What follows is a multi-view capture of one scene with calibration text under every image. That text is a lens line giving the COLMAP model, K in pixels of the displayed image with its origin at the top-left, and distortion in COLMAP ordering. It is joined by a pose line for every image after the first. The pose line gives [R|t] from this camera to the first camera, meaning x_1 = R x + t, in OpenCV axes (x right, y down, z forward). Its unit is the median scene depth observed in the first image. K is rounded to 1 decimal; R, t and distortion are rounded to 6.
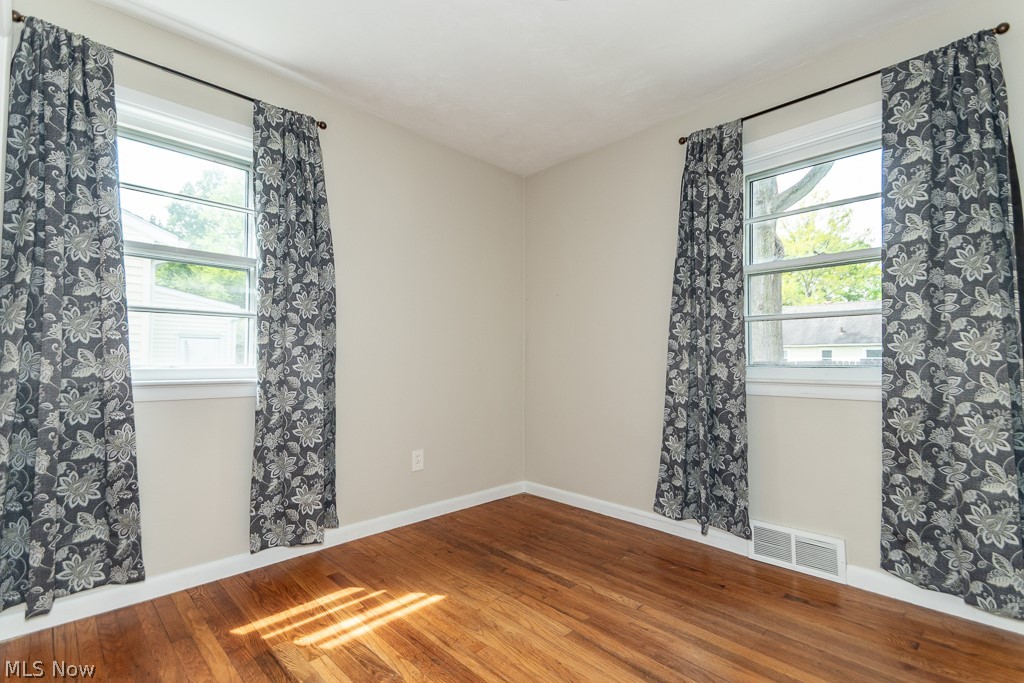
lens RADIAL K [[471.4, 0, 509.9], [0, 471.4, 339.4], [0, 0, 1]] dist [0.071664, -0.029484]
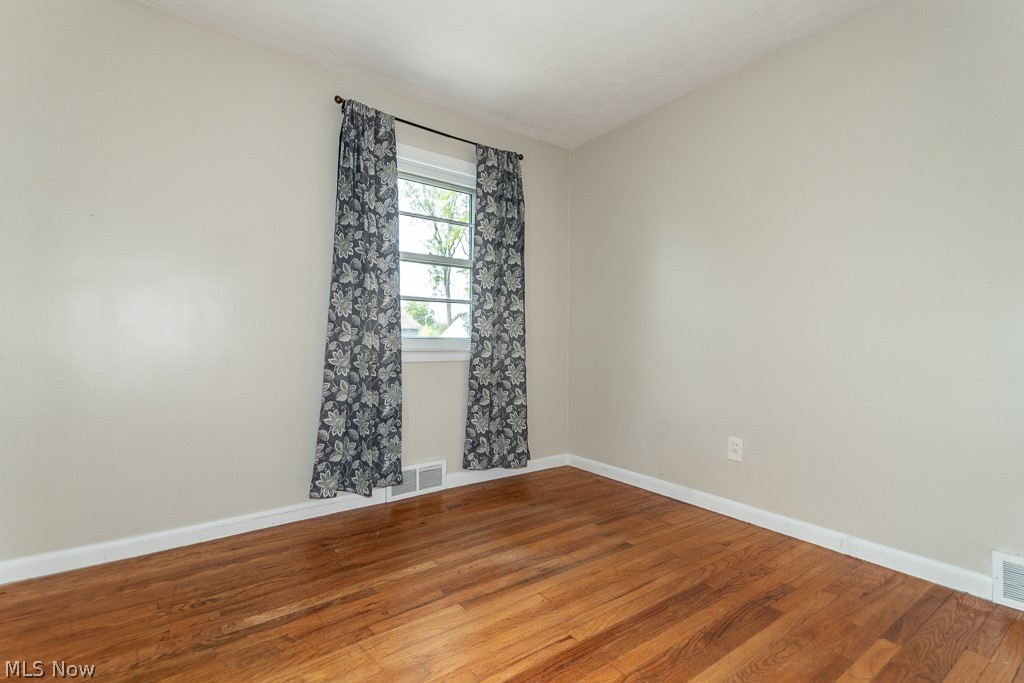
lens RADIAL K [[471.4, 0, 509.9], [0, 471.4, 339.4], [0, 0, 1]] dist [0.071664, -0.029484]
pose [[0.137935, 0.002559, 0.990438, -0.706342], [-0.053718, 0.998544, 0.004901, 0.045972], [-0.988983, -0.053880, 0.137872, 0.673710]]
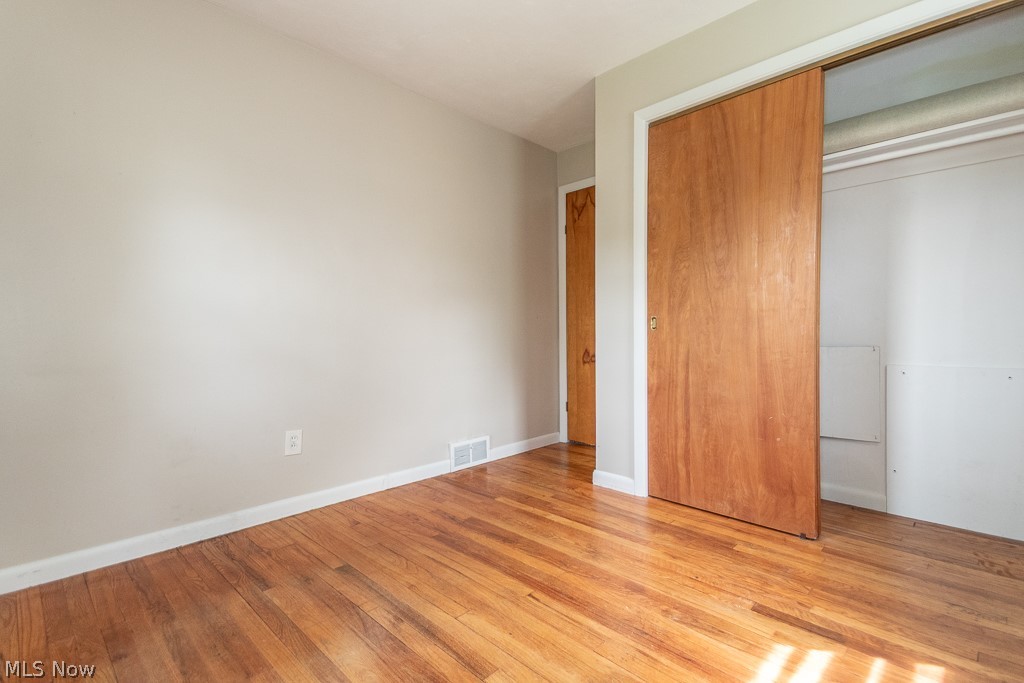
lens RADIAL K [[480.9, 0, 534.0], [0, 480.9, 342.9], [0, 0, 1]] dist [0.040667, -0.000502]
pose [[-0.999302, 0.012265, -0.035276, 0.063800], [0.013141, 0.999608, -0.024705, 0.095236], [0.034959, -0.025151, -0.999072, 1.498893]]
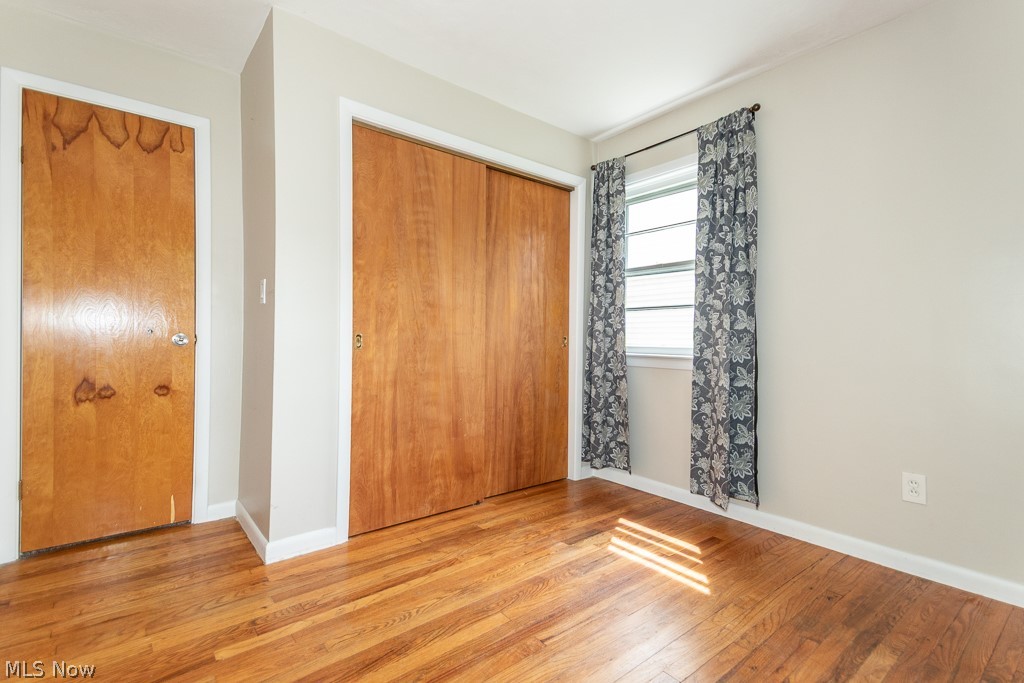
lens RADIAL K [[471.4, 0, 509.9], [0, 471.4, 339.4], [0, 0, 1]] dist [0.071664, -0.029484]
pose [[-0.085441, -0.000037, -0.996343, 0.813131], [0.035851, 0.999352, -0.003112, 0.027006], [0.995698, -0.035986, -0.085384, 0.689988]]
